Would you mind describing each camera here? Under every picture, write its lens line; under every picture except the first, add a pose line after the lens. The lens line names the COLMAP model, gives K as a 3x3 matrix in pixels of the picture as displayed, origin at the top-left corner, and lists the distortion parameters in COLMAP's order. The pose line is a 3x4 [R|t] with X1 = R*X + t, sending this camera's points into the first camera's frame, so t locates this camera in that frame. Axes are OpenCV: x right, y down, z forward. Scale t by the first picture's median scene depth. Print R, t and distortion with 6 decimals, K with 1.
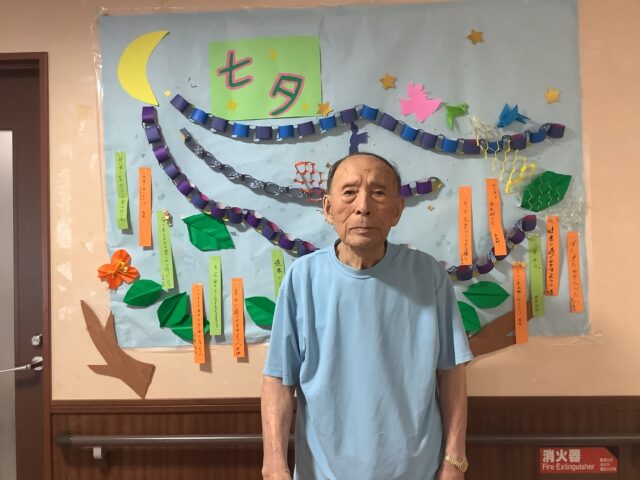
lens RADIAL K [[570.7, 0, 323.1], [0, 570.7, 237.3], [0, 0, 1]] dist [0.140823, -0.279488]
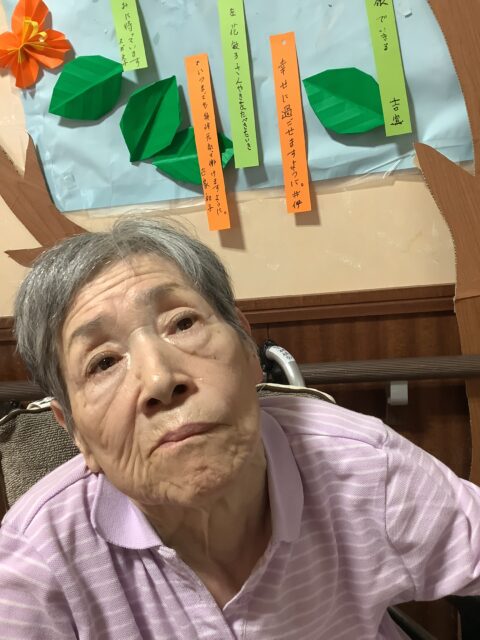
lens RADIAL K [[570.7, 0, 240.0], [0, 570.7, 320.0], [0, 0, 1]] dist [0.140823, -0.279488]
pose [[0.990670, -0.061647, -0.121547, -0.143234], [0.087392, 0.971701, 0.219455, 0.186886], [0.104578, -0.228029, 0.968022, 0.516990]]
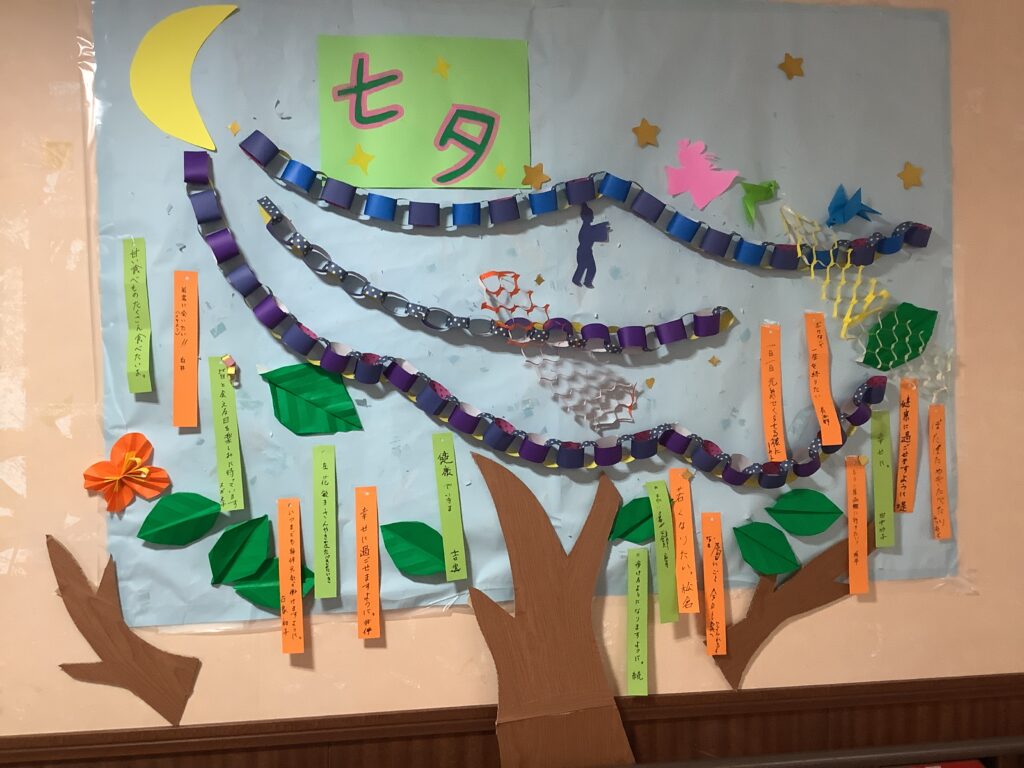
lens RADIAL K [[913.1, 0, 517.0], [0, 913.1, 379.8], [0, 0, 1]] dist [0.140823, -0.279488]
pose [[0.979514, 0.012914, 0.200960, -0.187073], [-0.014473, 0.999875, 0.006290, -0.035185], [-0.200854, -0.009070, 0.979579, 0.146177]]
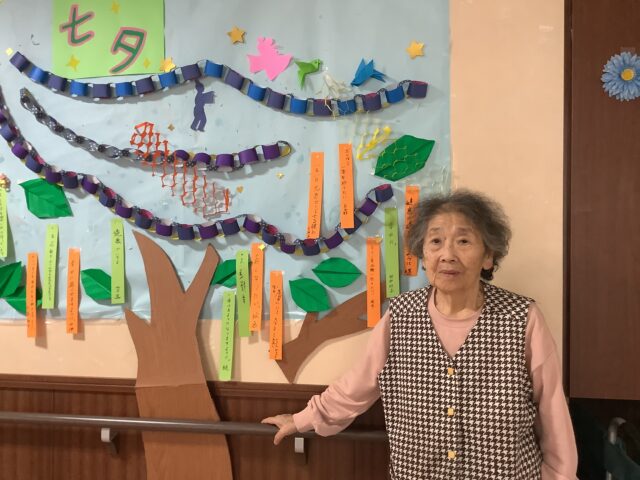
lens RADIAL K [[570.7, 0, 323.1], [0, 570.7, 237.3], [0, 0, 1]] dist [0.140823, -0.279488]
pose [[0.994557, 0.021976, -0.101852, 0.348500], [-0.022232, 0.999752, -0.001378, 0.045987], [0.101797, 0.003635, 0.994799, 0.108869]]
